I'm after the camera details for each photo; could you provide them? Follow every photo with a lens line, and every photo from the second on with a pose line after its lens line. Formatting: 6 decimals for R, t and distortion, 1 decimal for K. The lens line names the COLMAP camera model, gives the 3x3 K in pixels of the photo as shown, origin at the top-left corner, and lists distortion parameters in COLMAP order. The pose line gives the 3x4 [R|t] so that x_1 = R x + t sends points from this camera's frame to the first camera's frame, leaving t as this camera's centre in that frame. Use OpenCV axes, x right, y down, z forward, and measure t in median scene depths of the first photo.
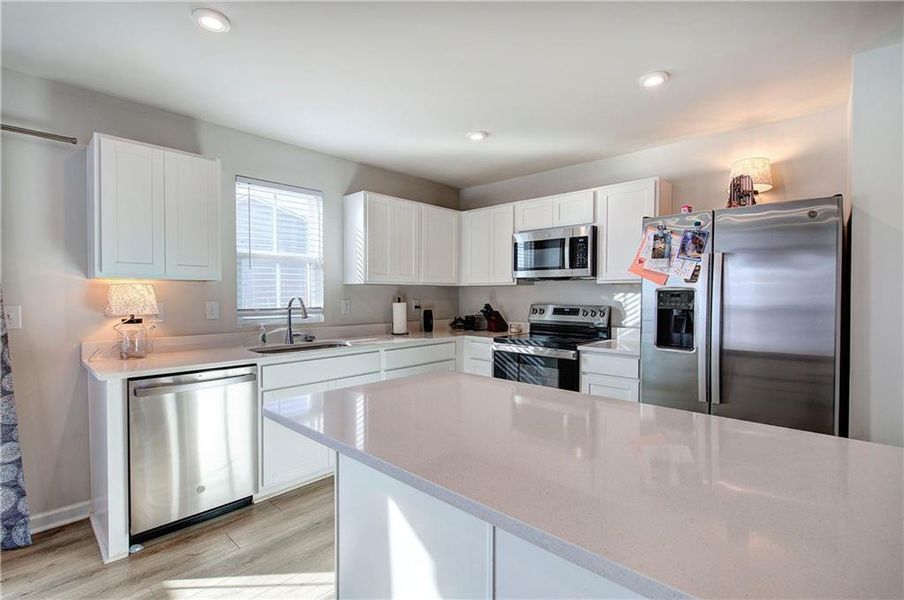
lens RADIAL K [[416.4, 0, 453.3], [0, 416.4, 299.2], [0, 0, 1]] dist [-0.001114, -0.001405]
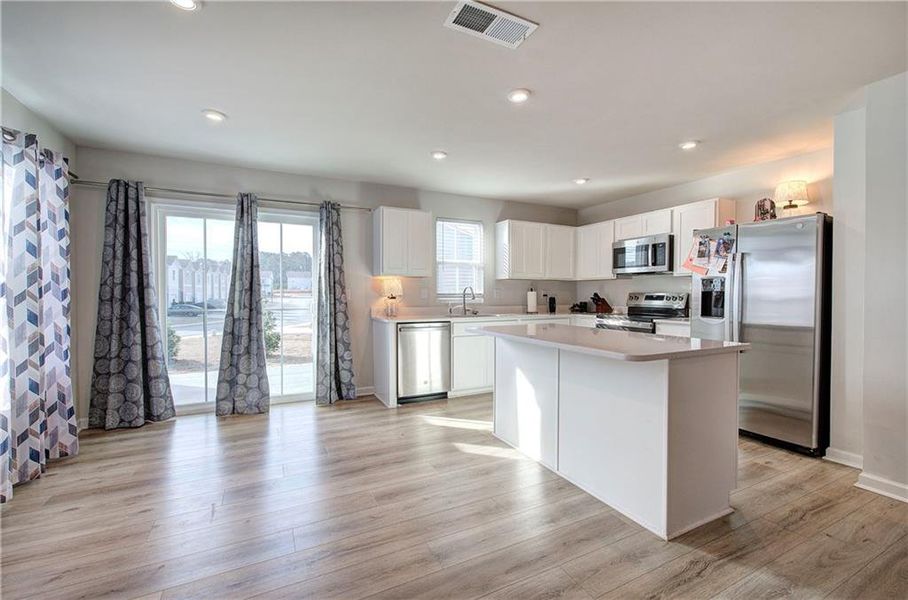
lens RADIAL K [[383.7, 0, 455.7], [0, 383.7, 299.6], [0, 0, 1]] dist [-0.006703, 0.003279]
pose [[0.939489, 0.005361, -0.342537, 0.105399], [-0.004833, 0.999985, 0.002397, 0.042851], [0.342545, -0.000596, 0.939501, -0.470820]]
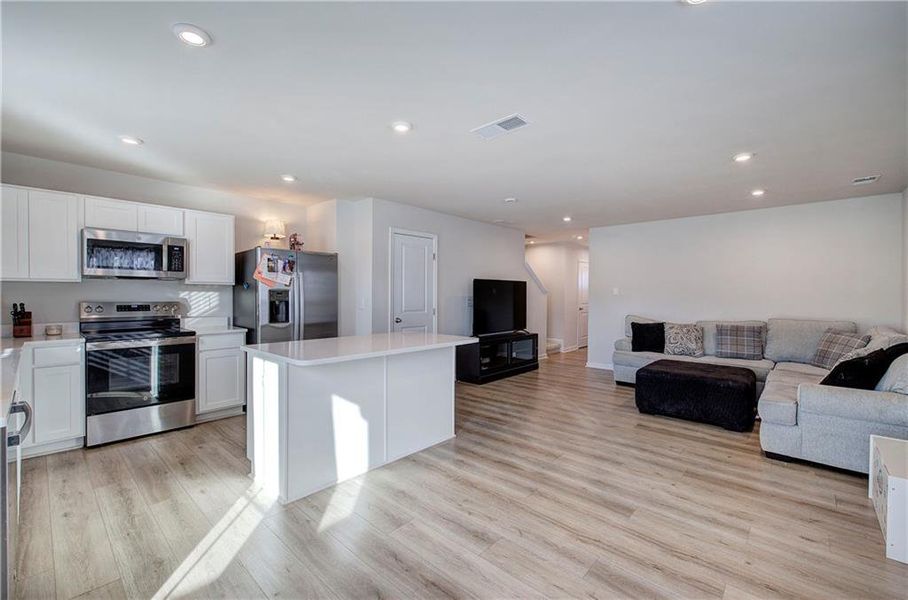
lens RADIAL K [[383.7, 0, 457.6], [0, 383.7, 297.9], [0, 0, 1]] dist [-0.006703, 0.003279]
pose [[-0.014875, -0.011002, 0.999829, -0.885741], [0.009088, 0.999897, 0.011138, -0.000378], [-0.999848, 0.009252, -0.014773, 0.191811]]
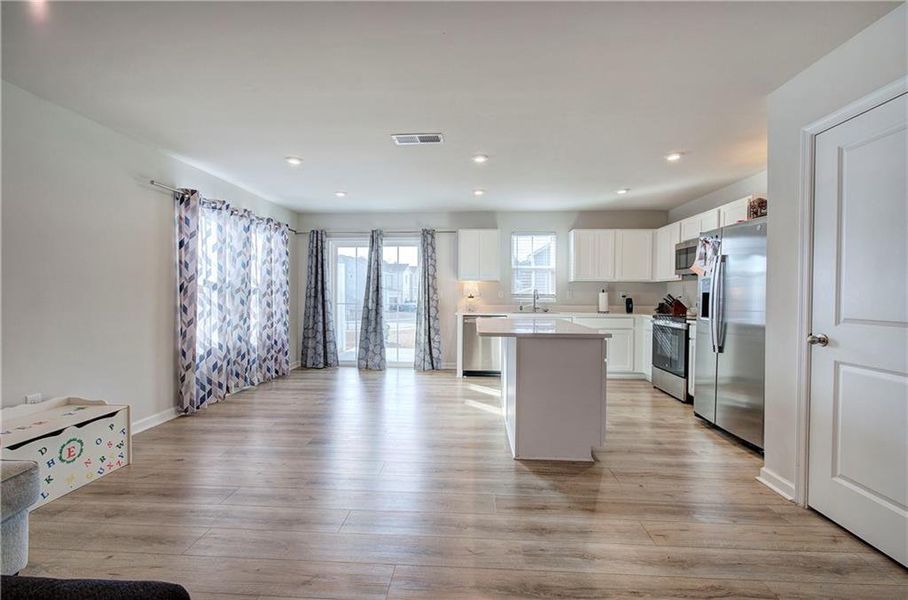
lens RADIAL K [[383.7, 0, 457.2], [0, 383.7, 299.6], [0, 0, 1]] dist [-0.006703, 0.003279]
pose [[0.645552, 0.014591, -0.763577, 0.783815], [-0.015275, 0.999864, 0.006192, 0.042209], [0.763564, 0.007666, 0.645687, -0.479437]]
